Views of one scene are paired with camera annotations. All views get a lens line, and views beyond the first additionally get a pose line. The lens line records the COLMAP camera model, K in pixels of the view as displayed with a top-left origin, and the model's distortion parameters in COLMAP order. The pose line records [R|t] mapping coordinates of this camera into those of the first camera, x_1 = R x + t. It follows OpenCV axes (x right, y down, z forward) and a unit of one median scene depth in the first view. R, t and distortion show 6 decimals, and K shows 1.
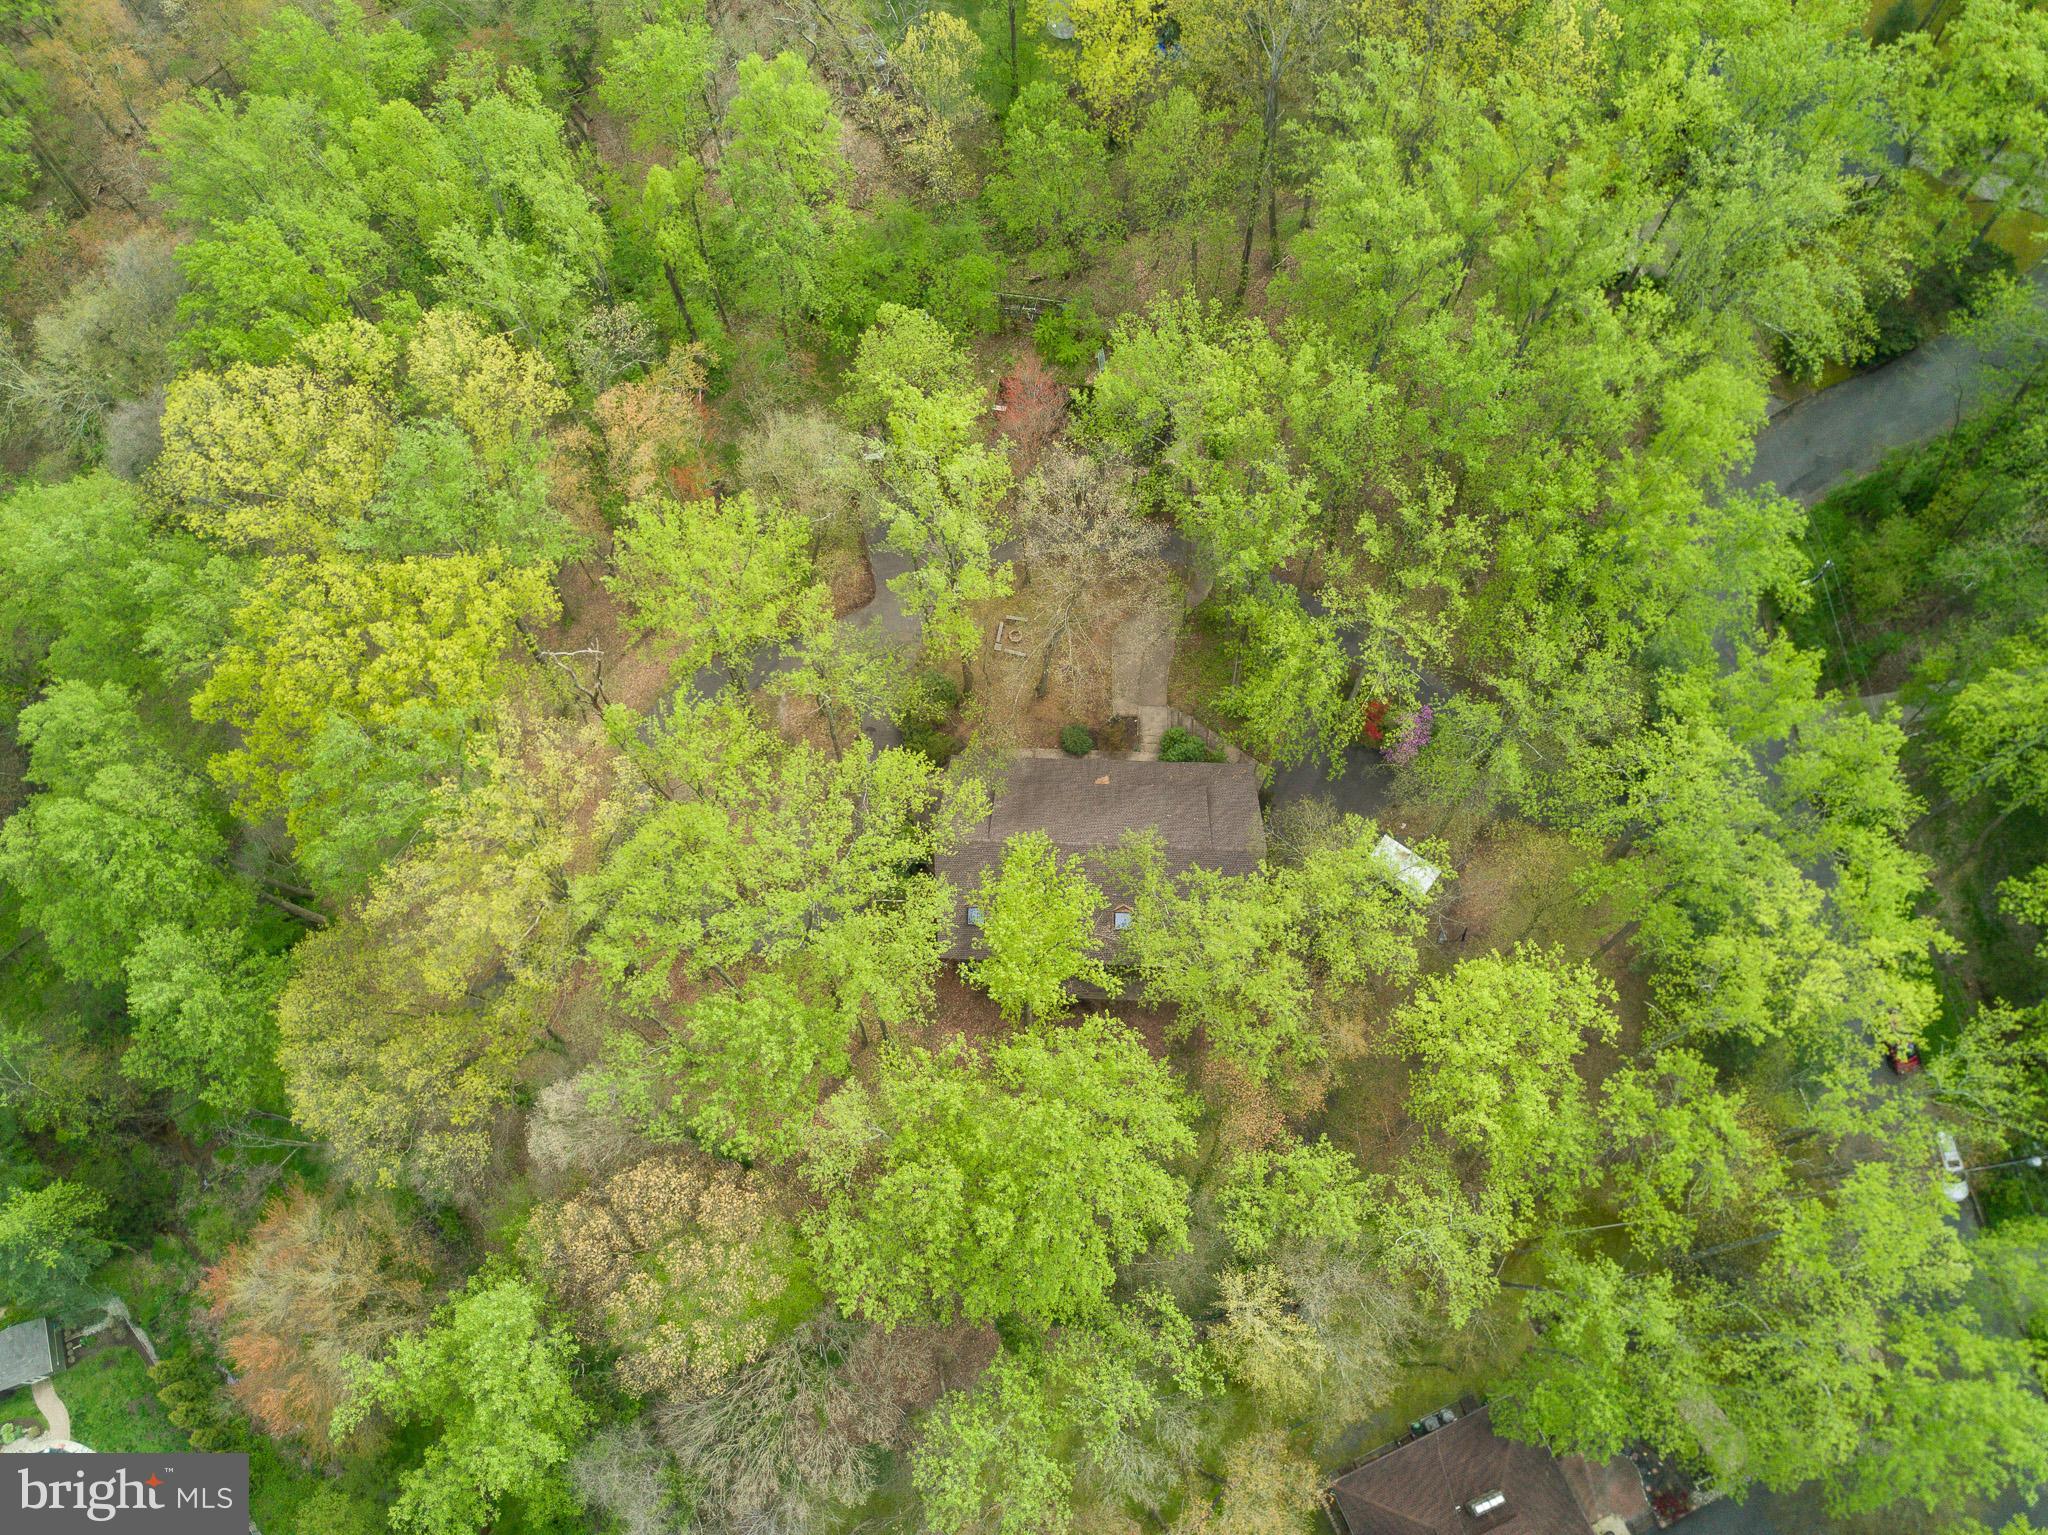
lens RADIAL K [[1569.1, 0, 1023.0], [0, 1569.1, 756.8], [0, 0, 1]] dist [0.012290, -0.027984]
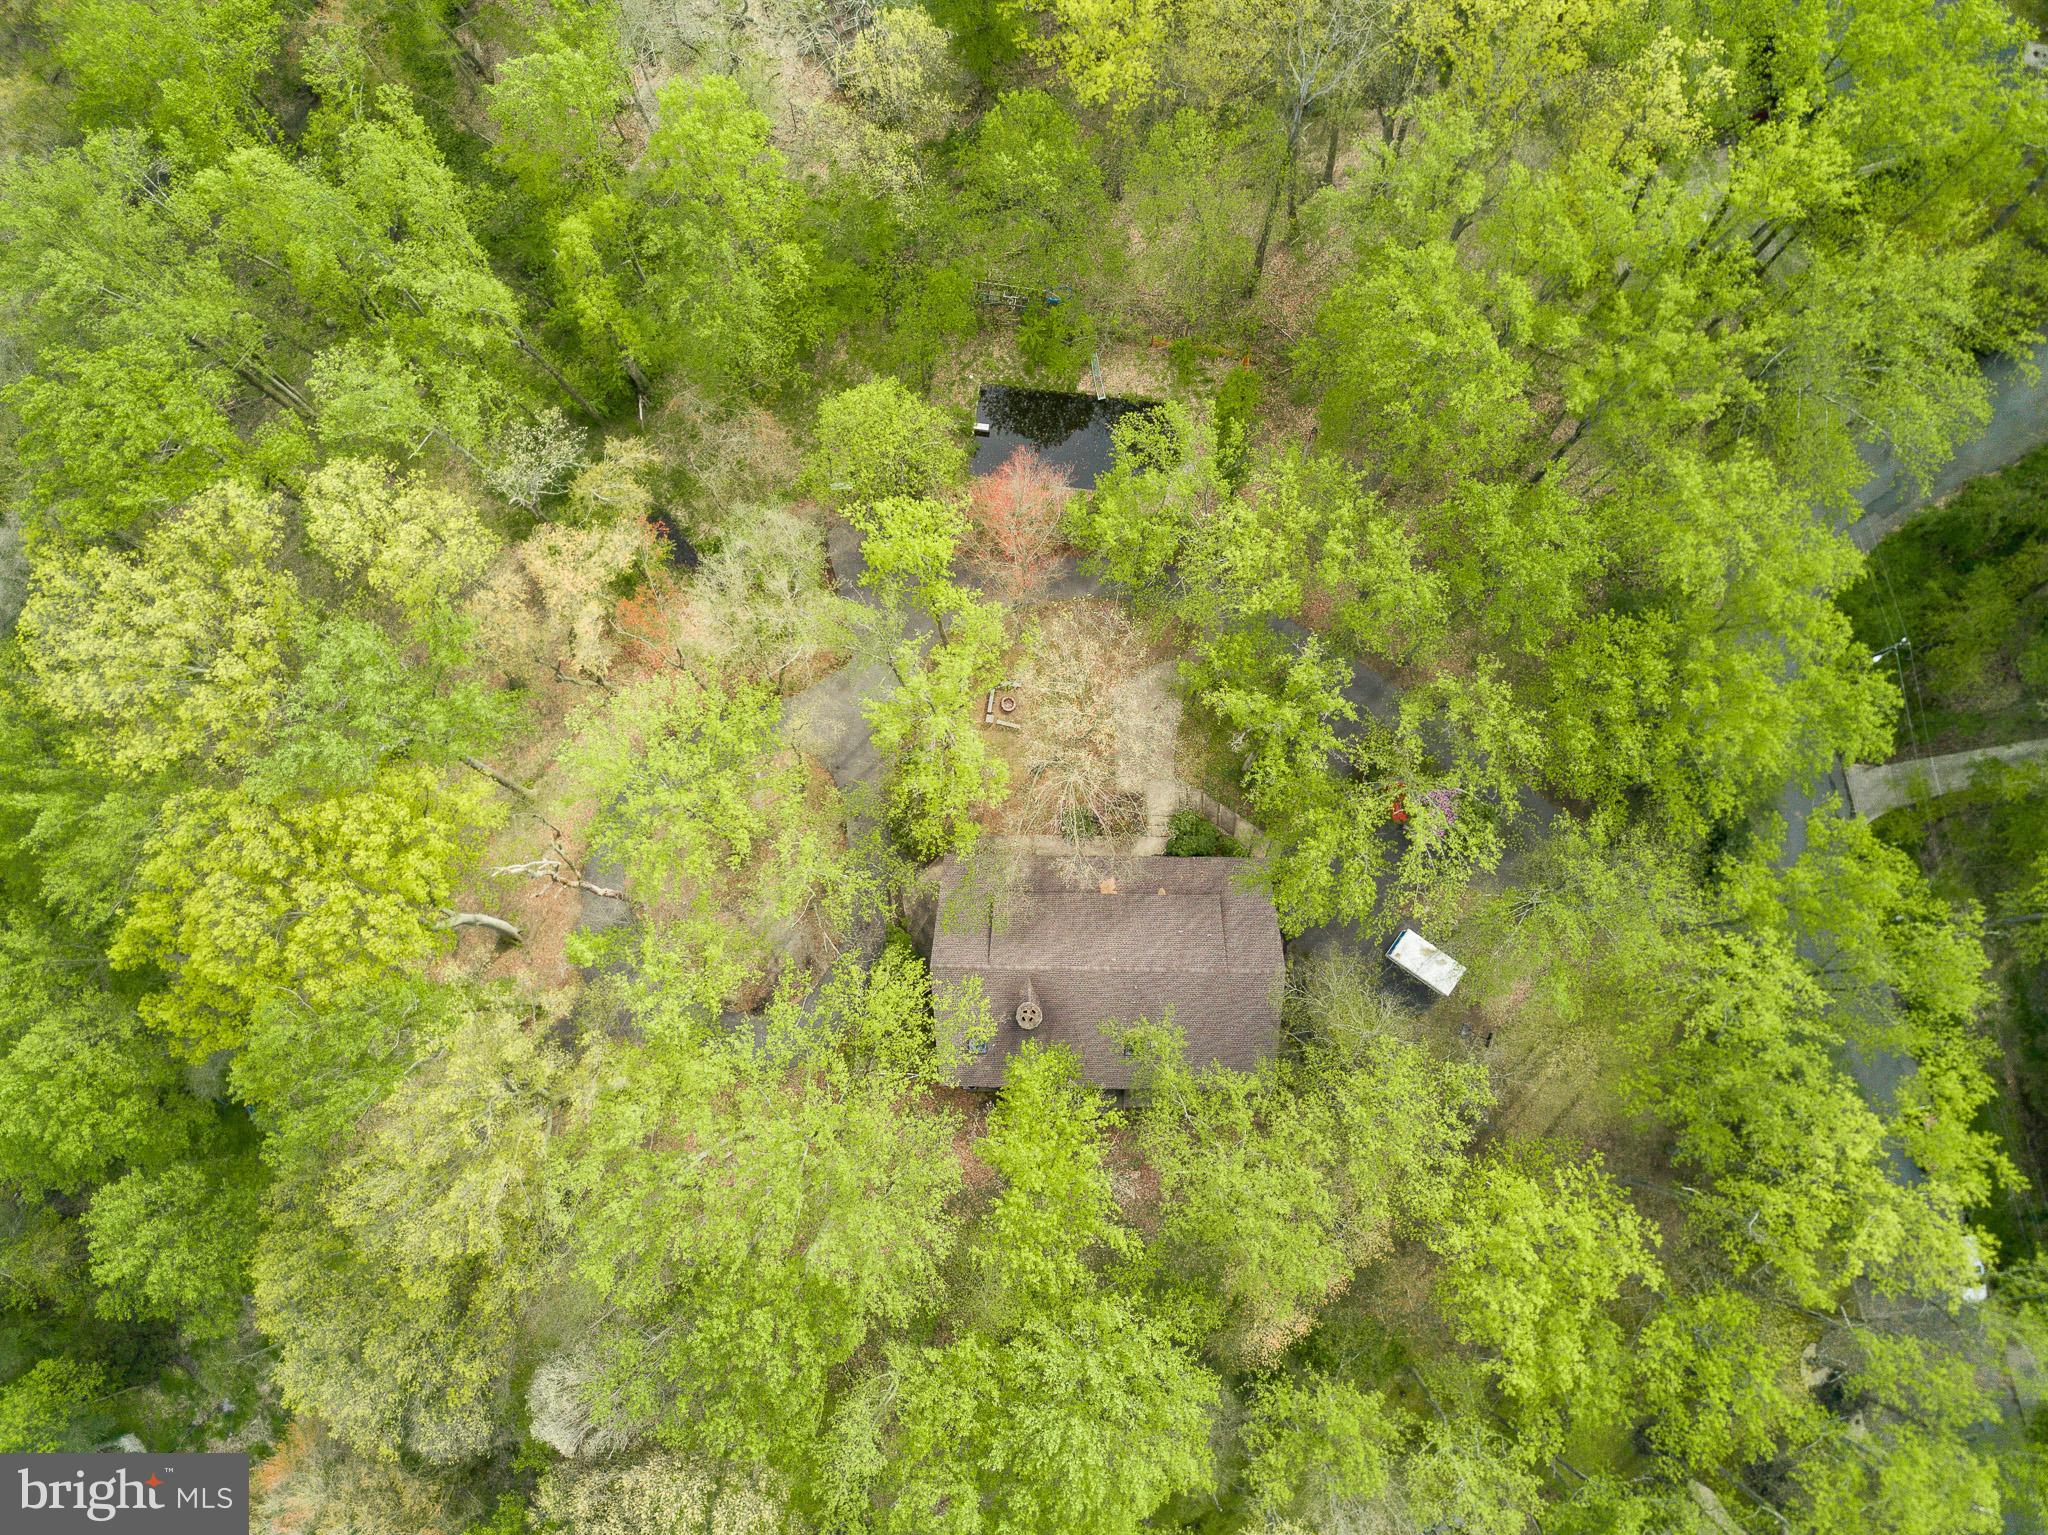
lens RADIAL K [[1569.1, 0, 1026.5], [0, 1569.1, 772.6], [0, 0, 1]] dist [0.012290, -0.027984]
pose [[0.999434, -0.032562, 0.008498, -0.004744], [0.029686, 0.972002, 0.233088, -0.339273], [-0.015850, -0.232704, 0.972418, 0.138940]]
